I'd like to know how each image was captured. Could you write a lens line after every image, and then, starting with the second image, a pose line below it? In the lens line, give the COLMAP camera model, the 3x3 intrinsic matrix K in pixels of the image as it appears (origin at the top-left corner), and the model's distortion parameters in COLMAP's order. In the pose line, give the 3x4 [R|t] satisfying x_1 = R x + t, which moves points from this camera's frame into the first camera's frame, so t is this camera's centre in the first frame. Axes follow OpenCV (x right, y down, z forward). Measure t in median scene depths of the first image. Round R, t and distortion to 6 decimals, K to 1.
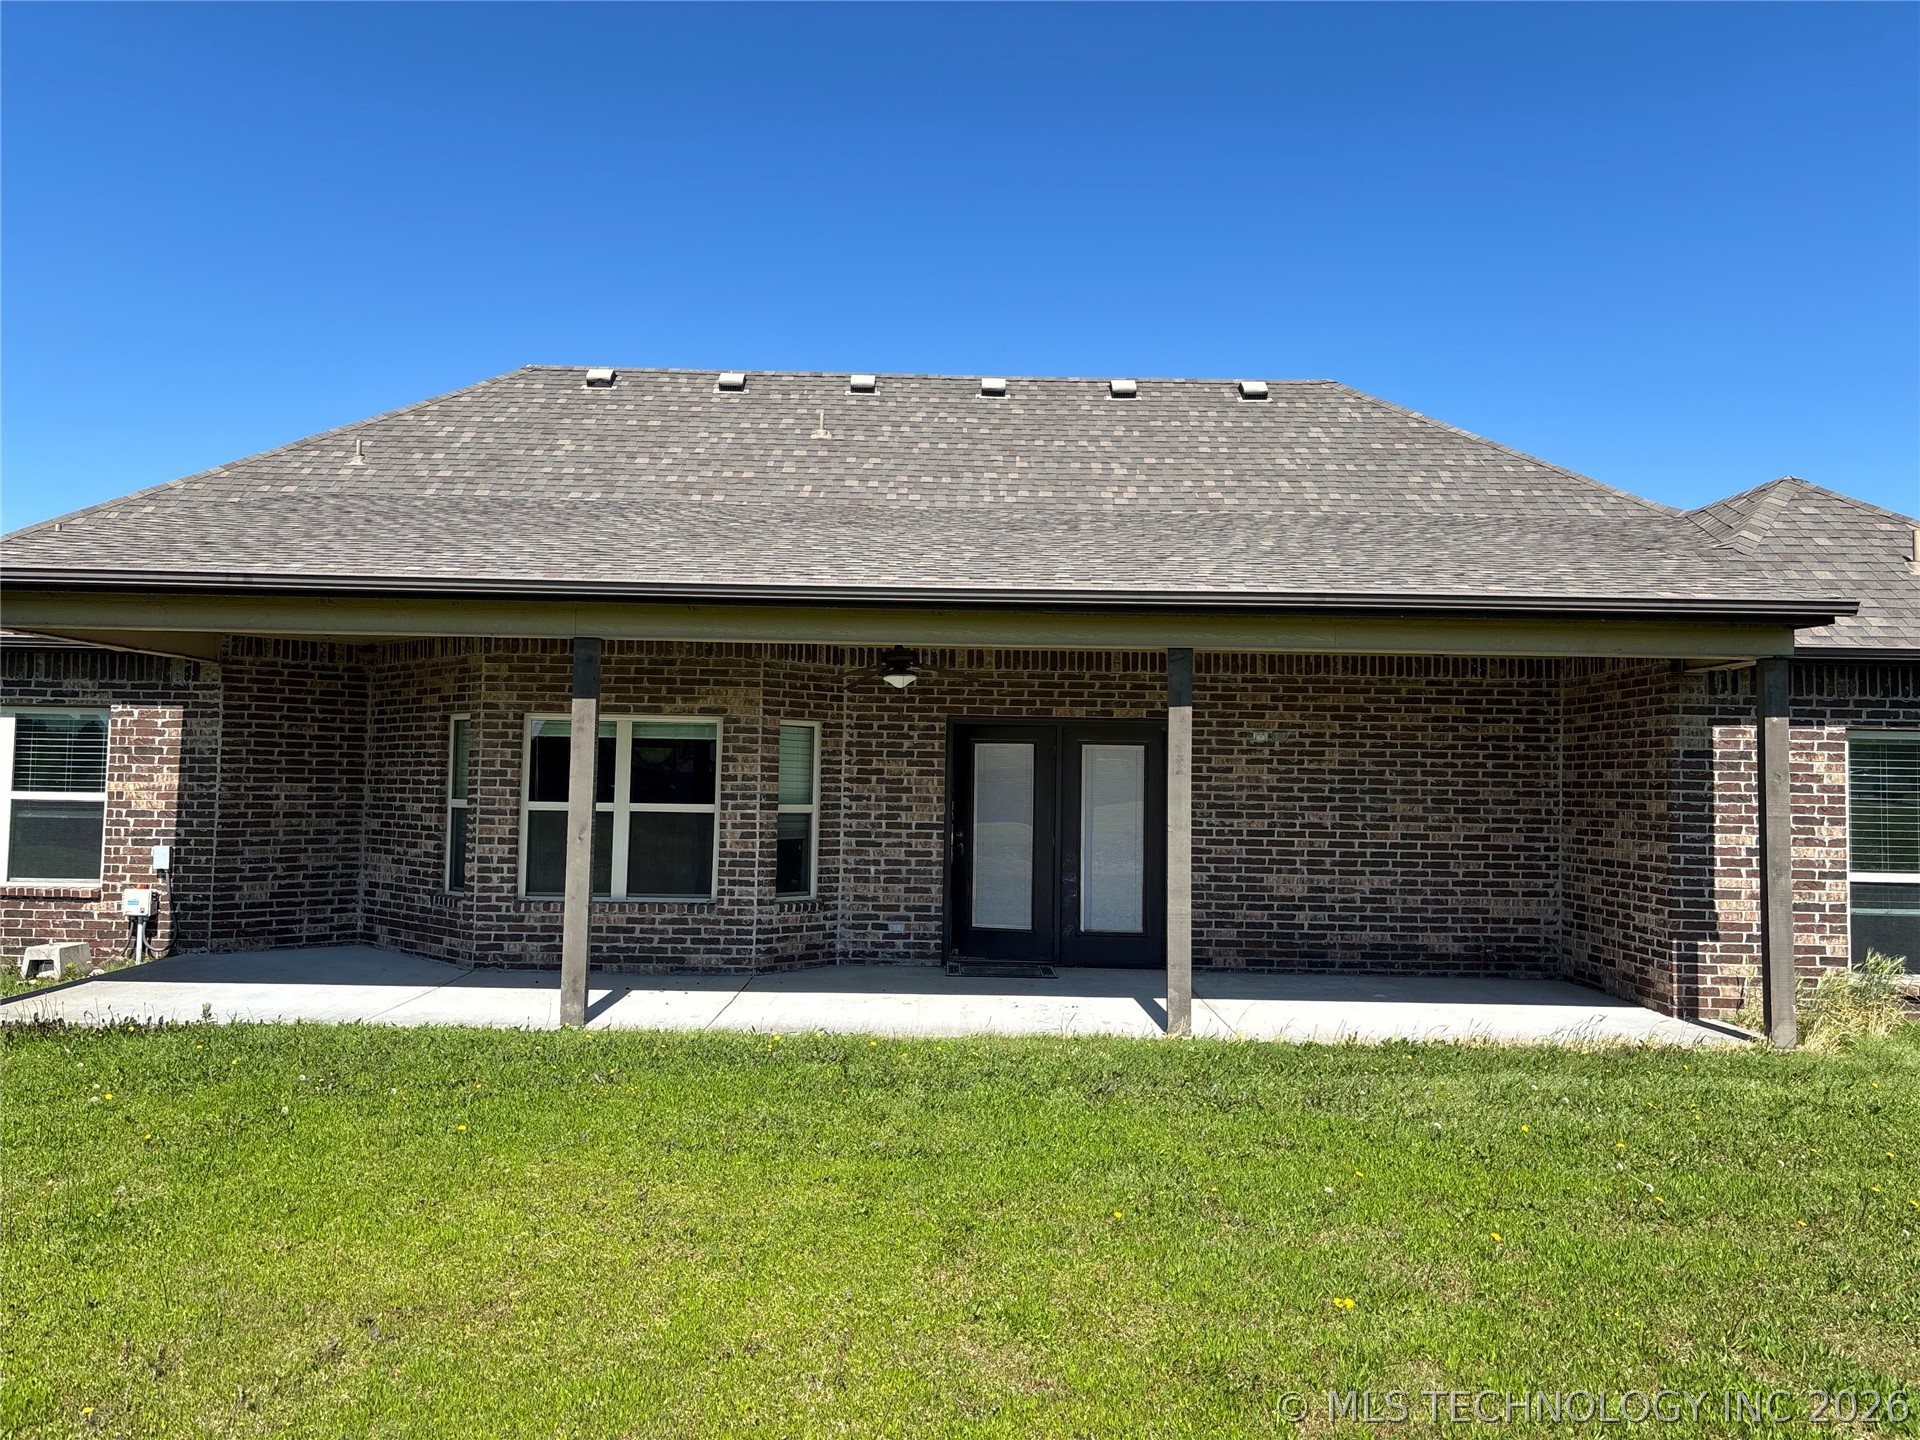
lens RADIAL K [[1471.8, 0, 859.0], [0, 1471.8, 712.6], [0, 0, 1]] dist [0.119110, -0.194529]
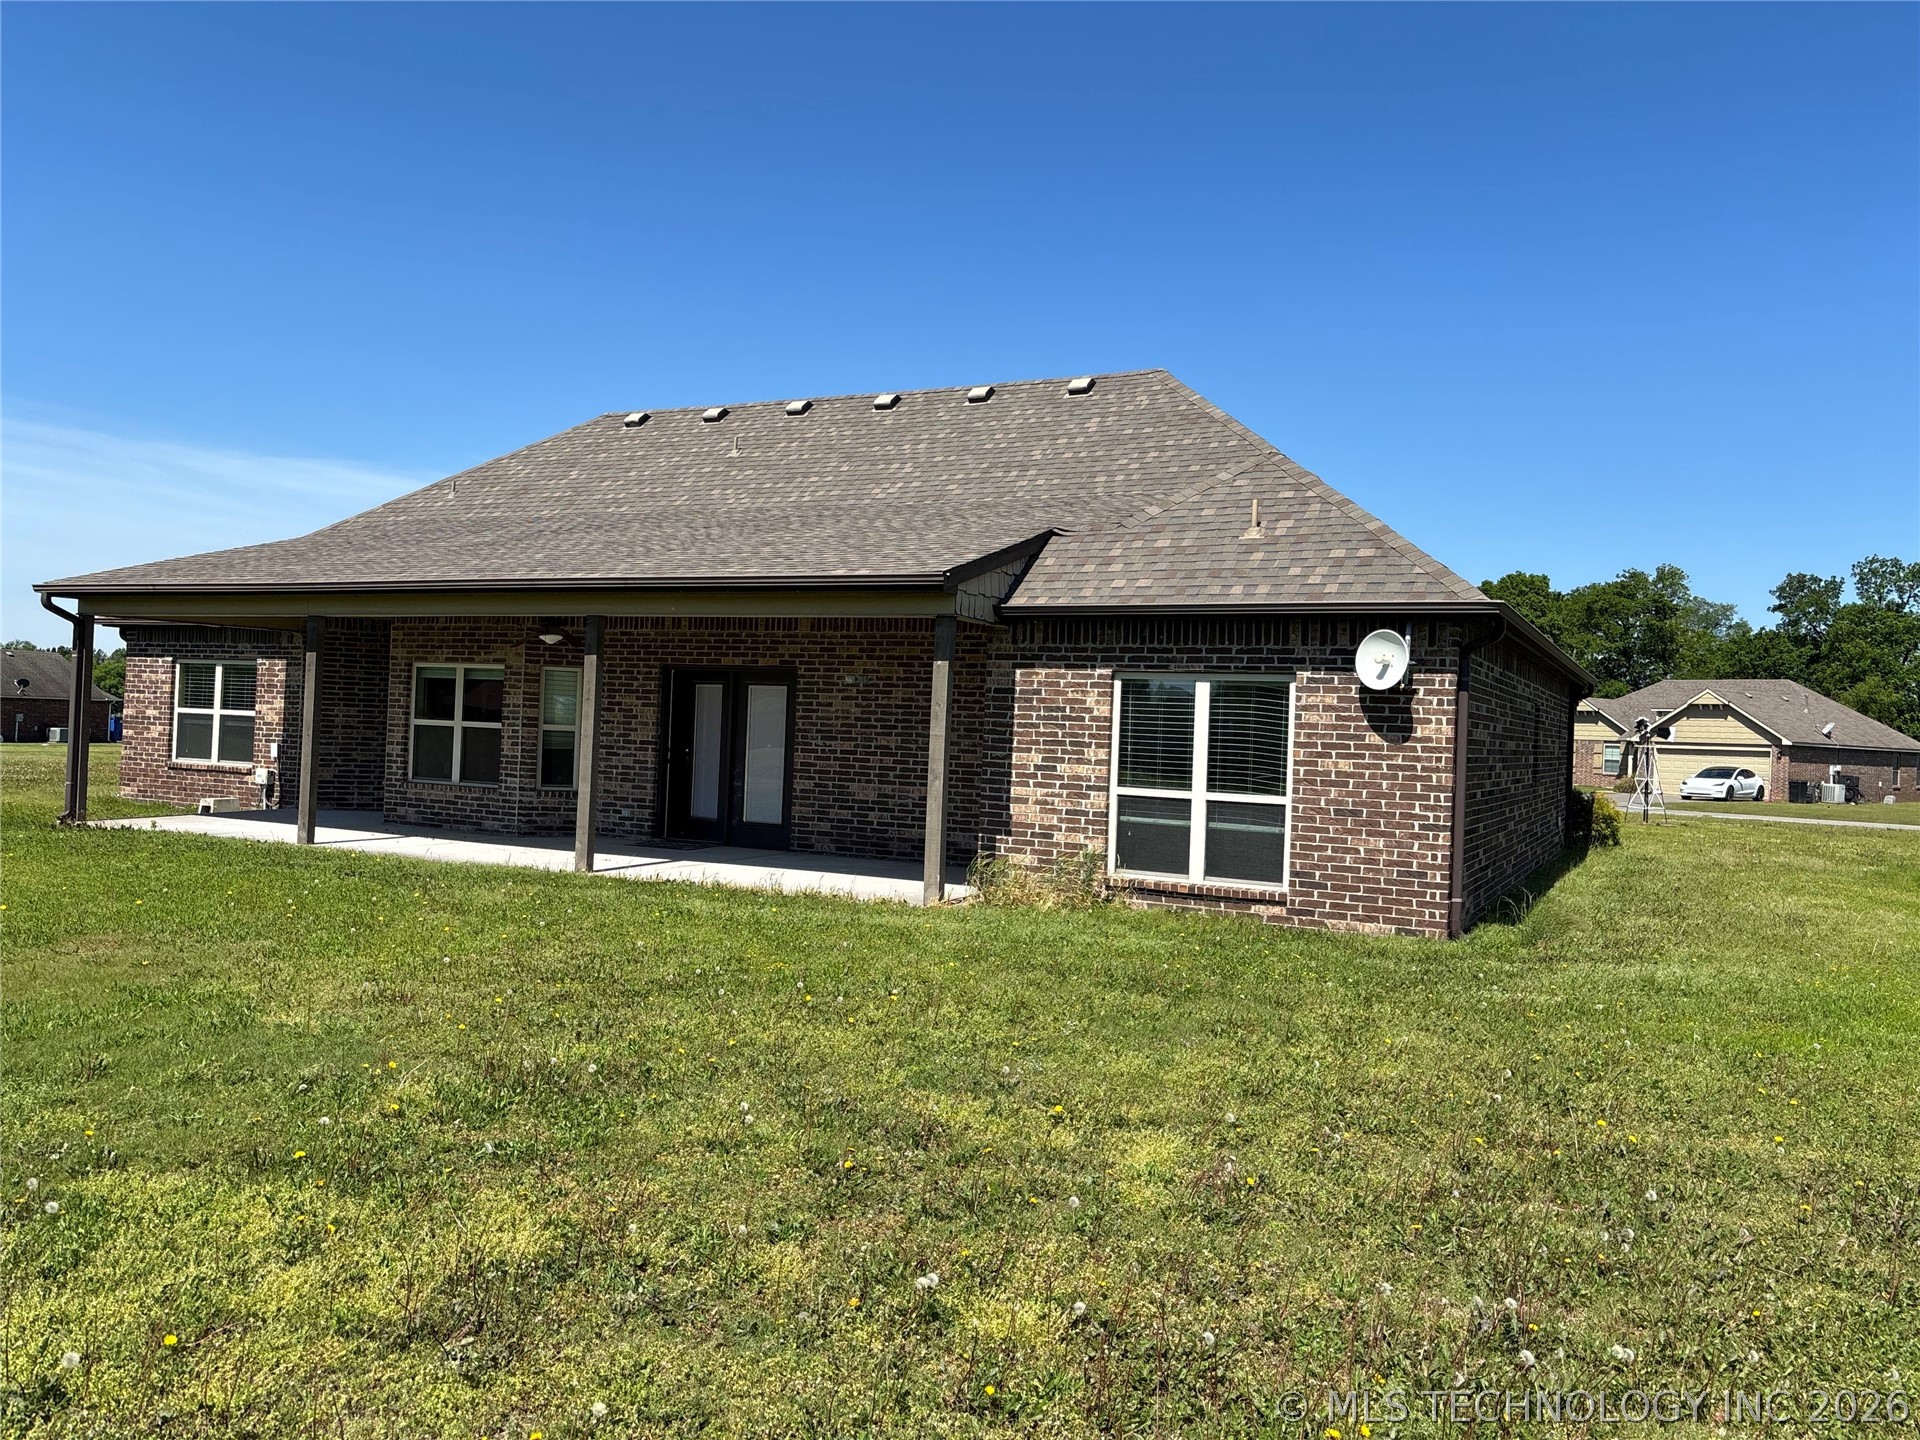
lens RADIAL K [[1435.0, 0, 960.0], [0, 1435.0, 720.0], [0, 0, 1]] dist [0.003564, 0.000018]
pose [[0.900711, 0.014366, -0.434181, 0.918513], [-0.001051, 0.999522, 0.030892, 0.012877], [0.434417, -0.027368, 0.900296, -0.109073]]
